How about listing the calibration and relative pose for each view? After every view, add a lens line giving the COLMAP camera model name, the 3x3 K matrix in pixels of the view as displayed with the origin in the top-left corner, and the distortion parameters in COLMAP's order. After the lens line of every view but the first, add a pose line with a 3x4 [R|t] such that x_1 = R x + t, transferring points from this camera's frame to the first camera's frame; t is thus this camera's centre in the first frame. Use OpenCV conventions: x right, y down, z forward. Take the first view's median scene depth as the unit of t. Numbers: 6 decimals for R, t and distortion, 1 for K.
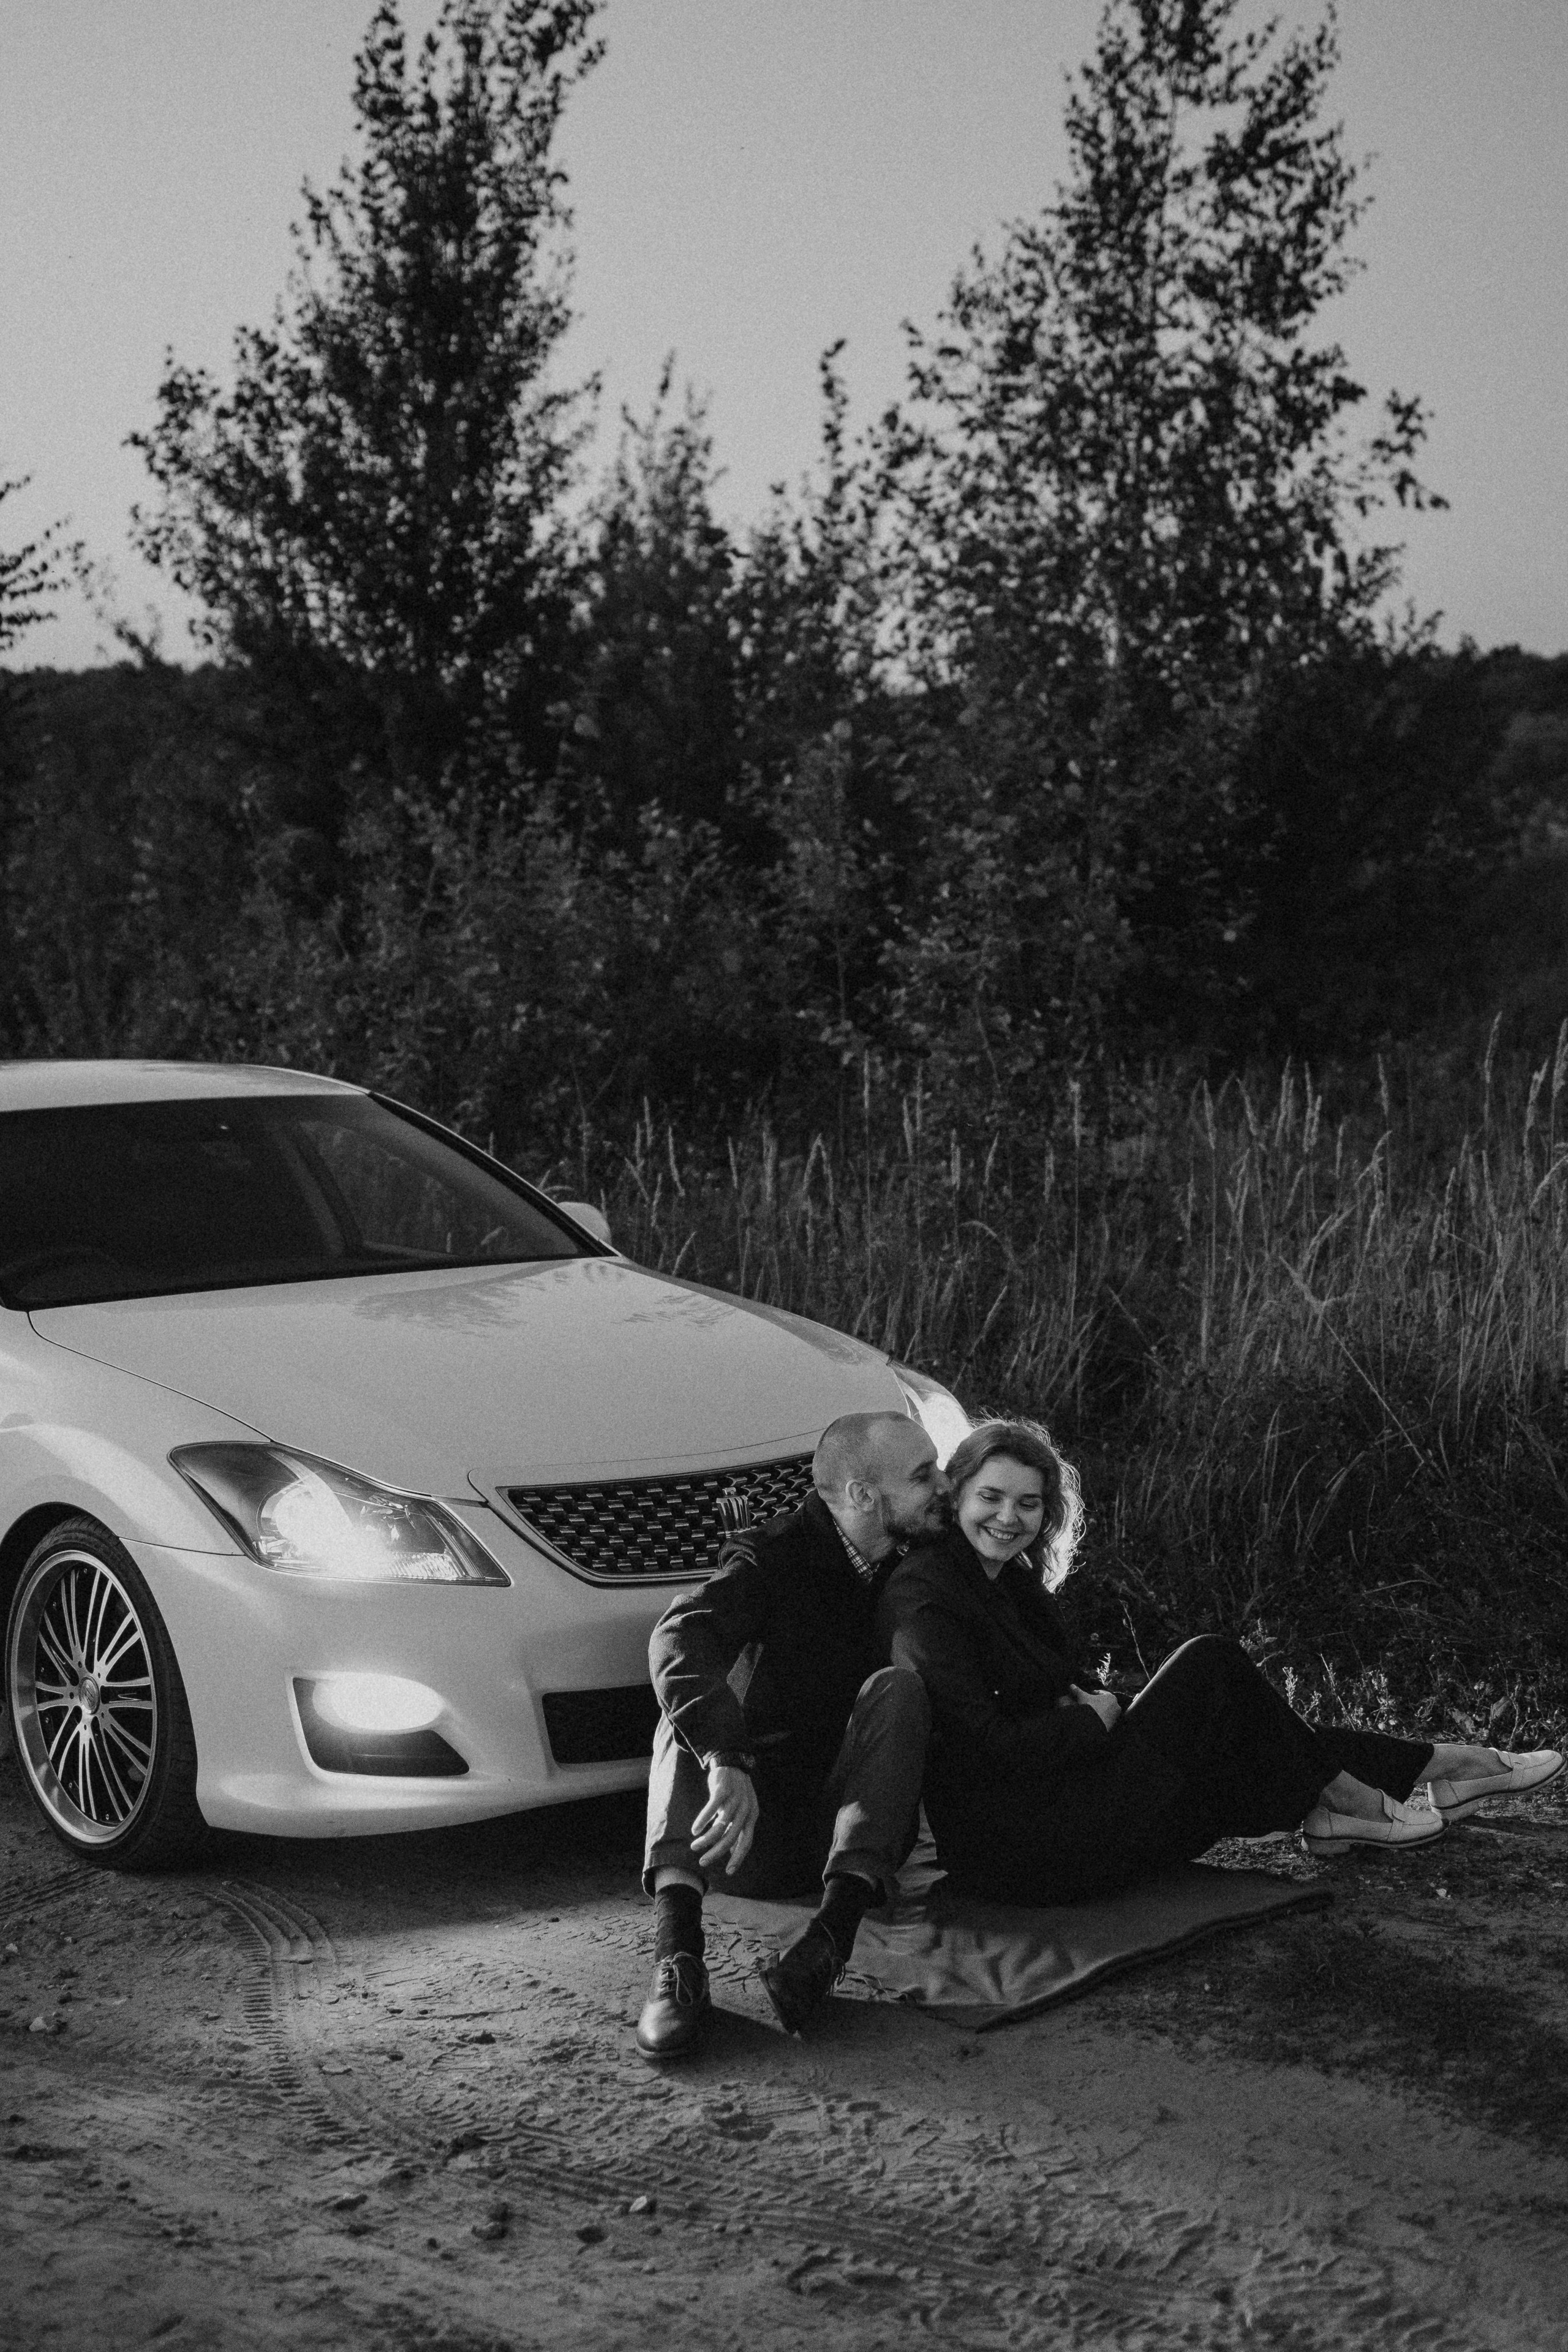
lens RADIAL K [[3540.7, 0, 788.9], [0, 3540.7, 1177.9], [0, 0, 1]] dist [-0.156959, 1.015701]
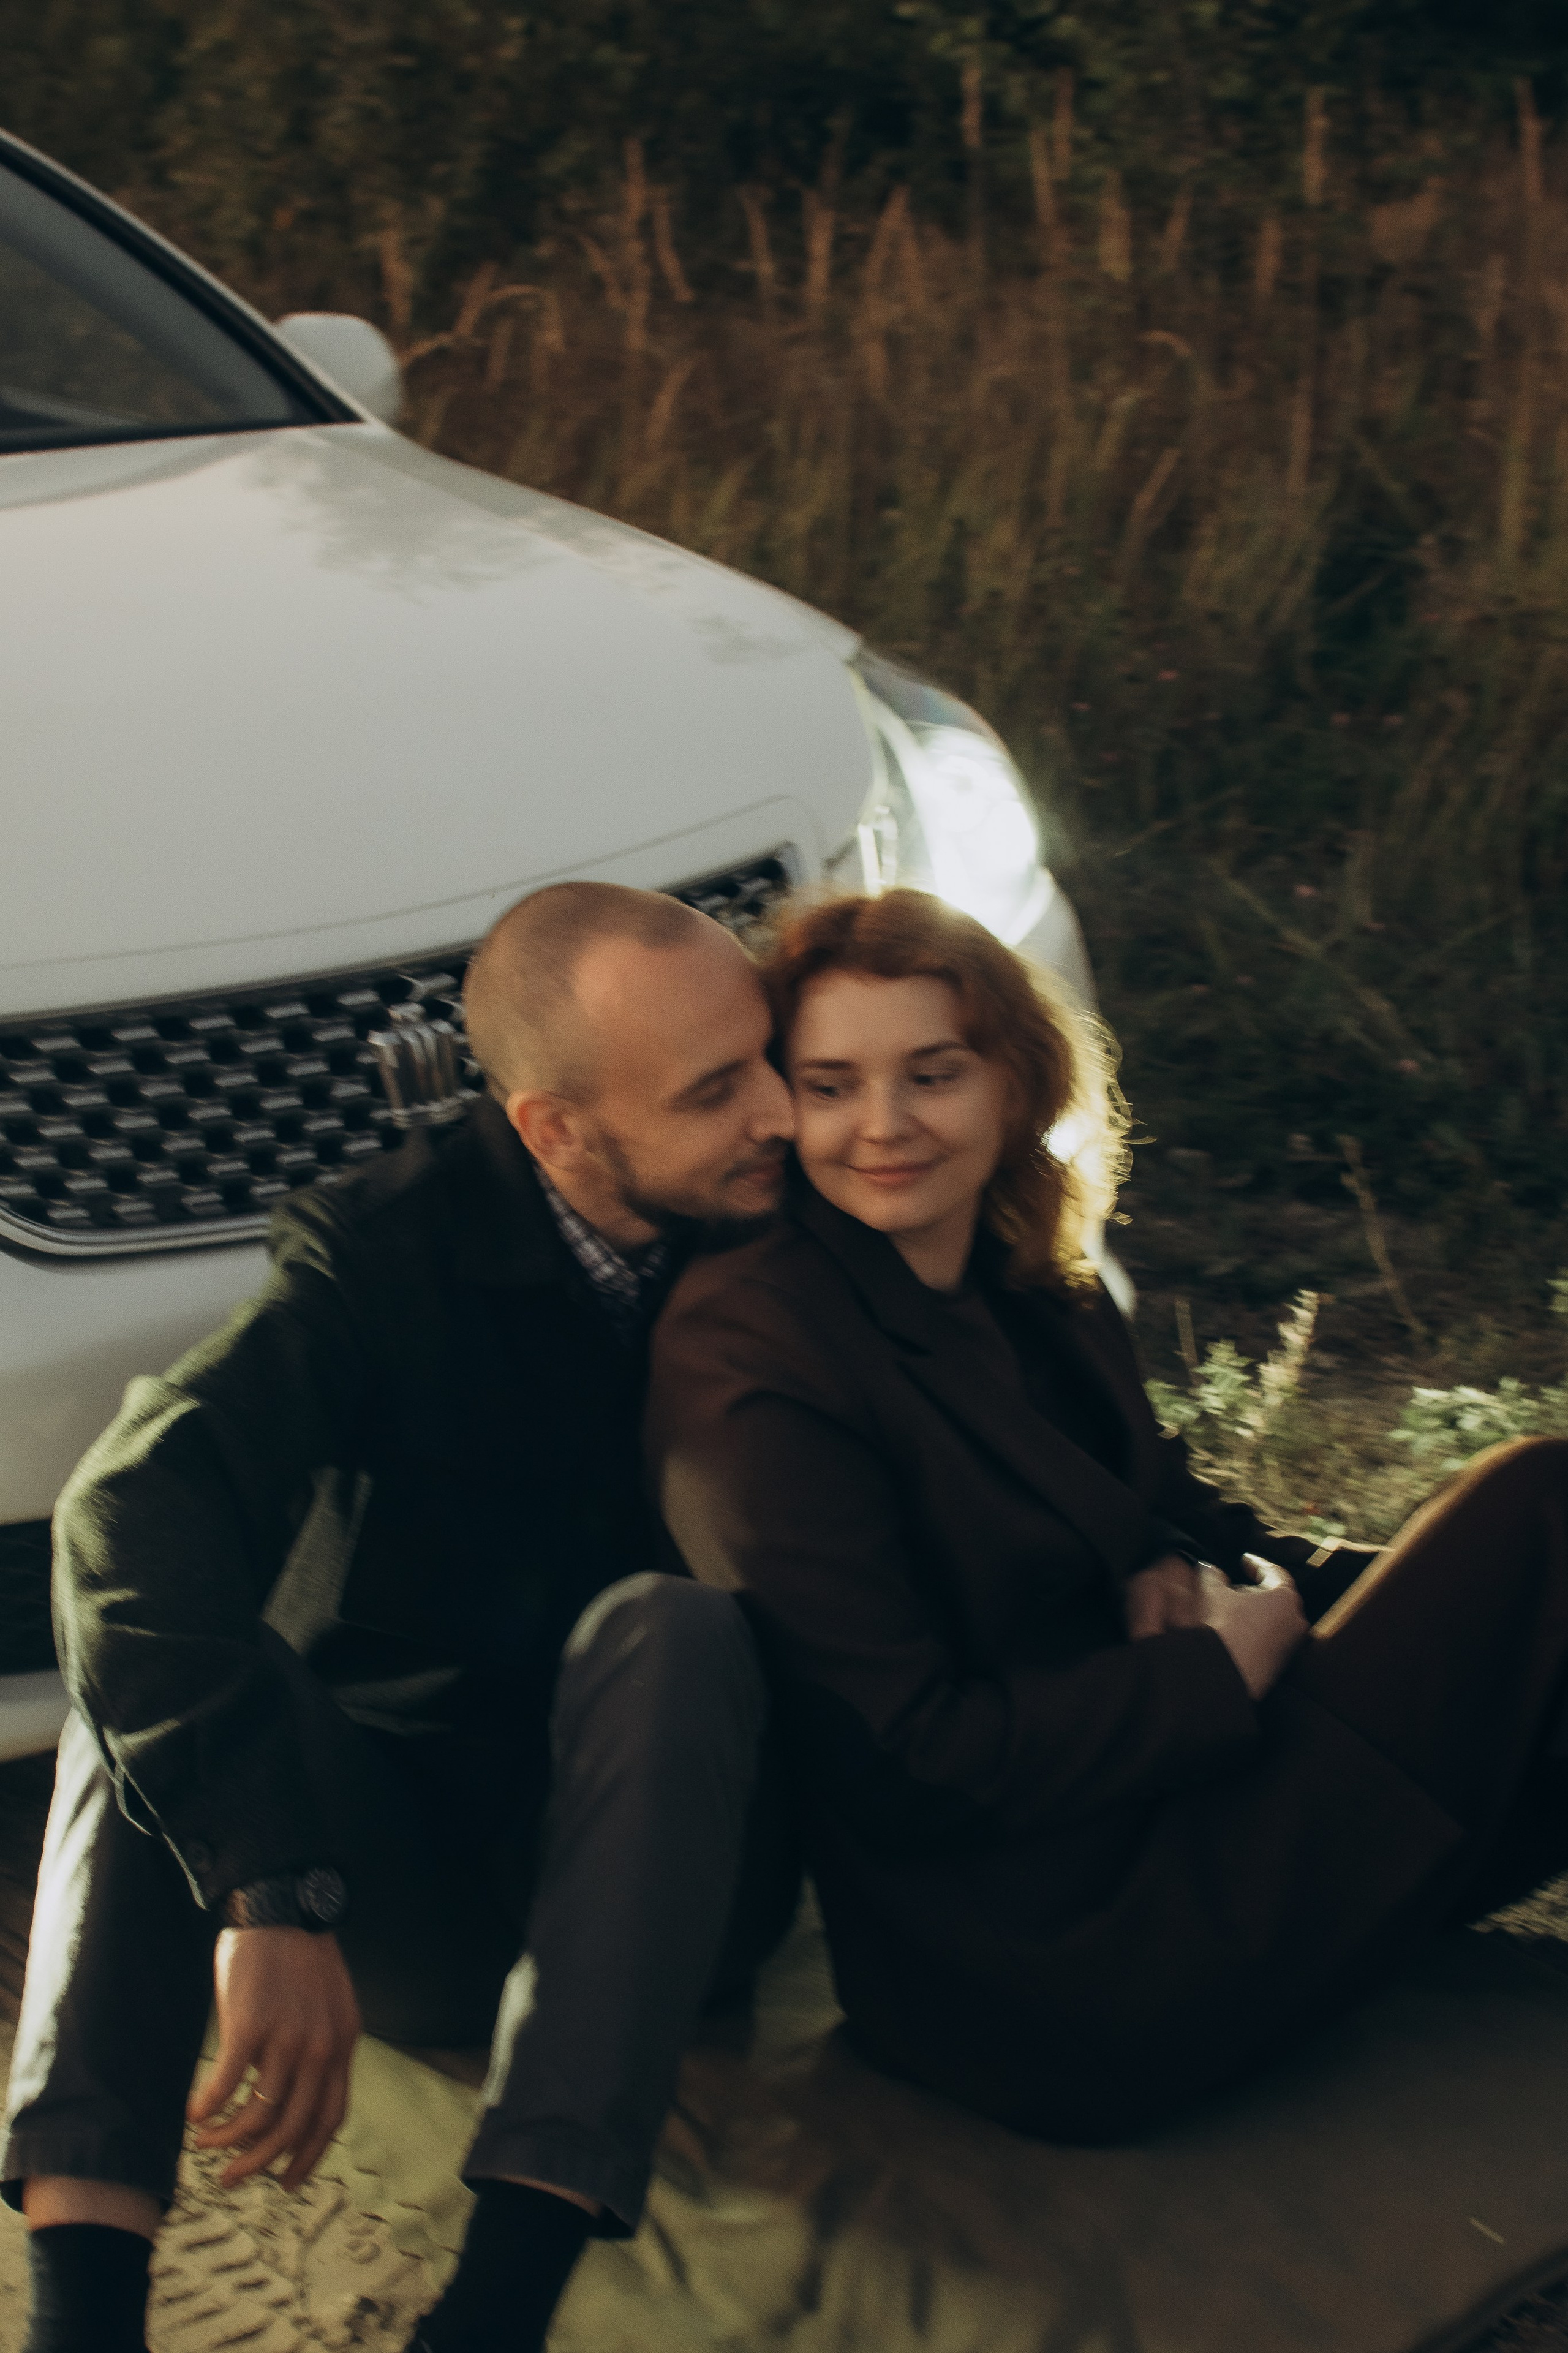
lens RADIAL K [[3541.9, 0, 788.9], [0, 3541.9, 1178.4], [0, 0, 1]] dist [-0.156959, 1.015701]
pose [[0.997192, 0.002496, -0.074847, 0.040413], [0.016074, 0.969017, 0.246472, 0.002638], [0.073144, -0.246983, 0.966255, 0.389947]]
